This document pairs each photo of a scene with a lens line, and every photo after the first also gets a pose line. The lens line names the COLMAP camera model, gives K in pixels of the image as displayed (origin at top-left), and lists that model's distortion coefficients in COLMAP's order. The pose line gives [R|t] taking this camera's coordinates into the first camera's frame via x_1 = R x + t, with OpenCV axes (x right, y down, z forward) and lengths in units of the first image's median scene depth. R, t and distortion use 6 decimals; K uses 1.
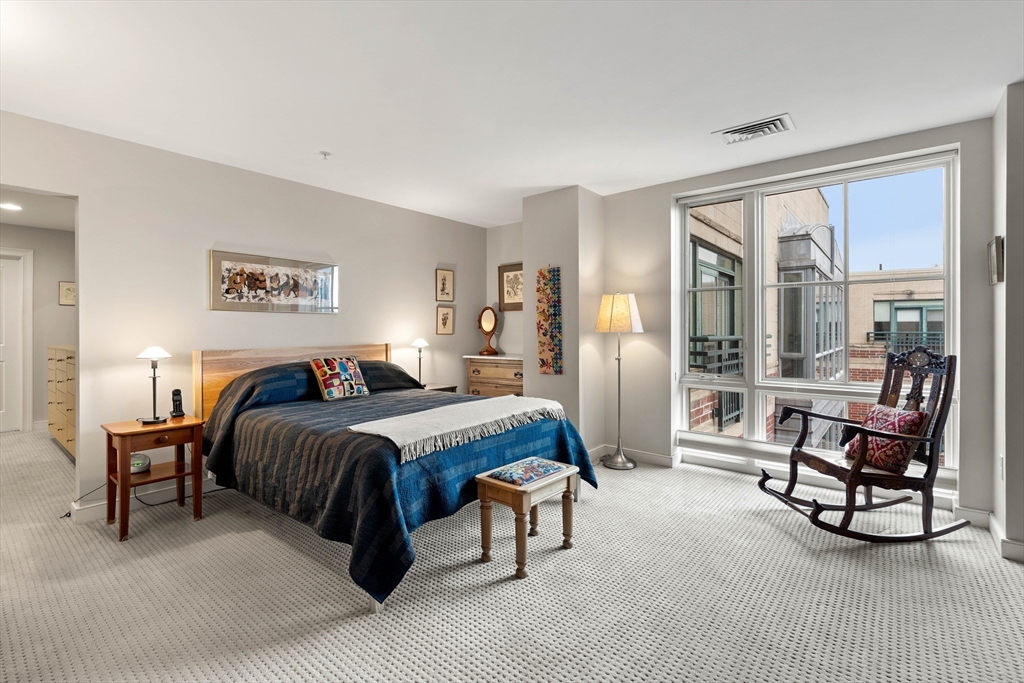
lens RADIAL K [[464.7, 0, 517.0], [0, 464.7, 332.5], [0, 0, 1]] dist [-0.015077, 0.005856]
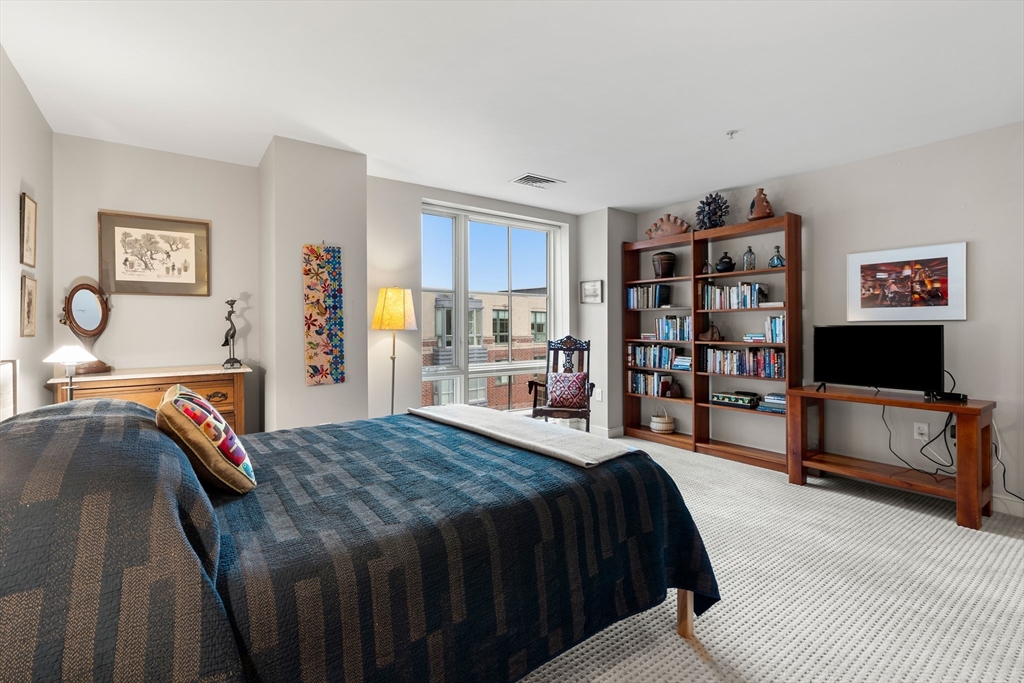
lens RADIAL K [[464.7, 0, 510.1], [0, 464.7, 325.1], [0, 0, 1]] dist [-0.015077, 0.005856]
pose [[0.252025, 0.004741, 0.967709, -0.595290], [0.007885, 0.999945, -0.006952, -0.000513], [-0.967689, 0.009383, 0.251974, 0.515582]]
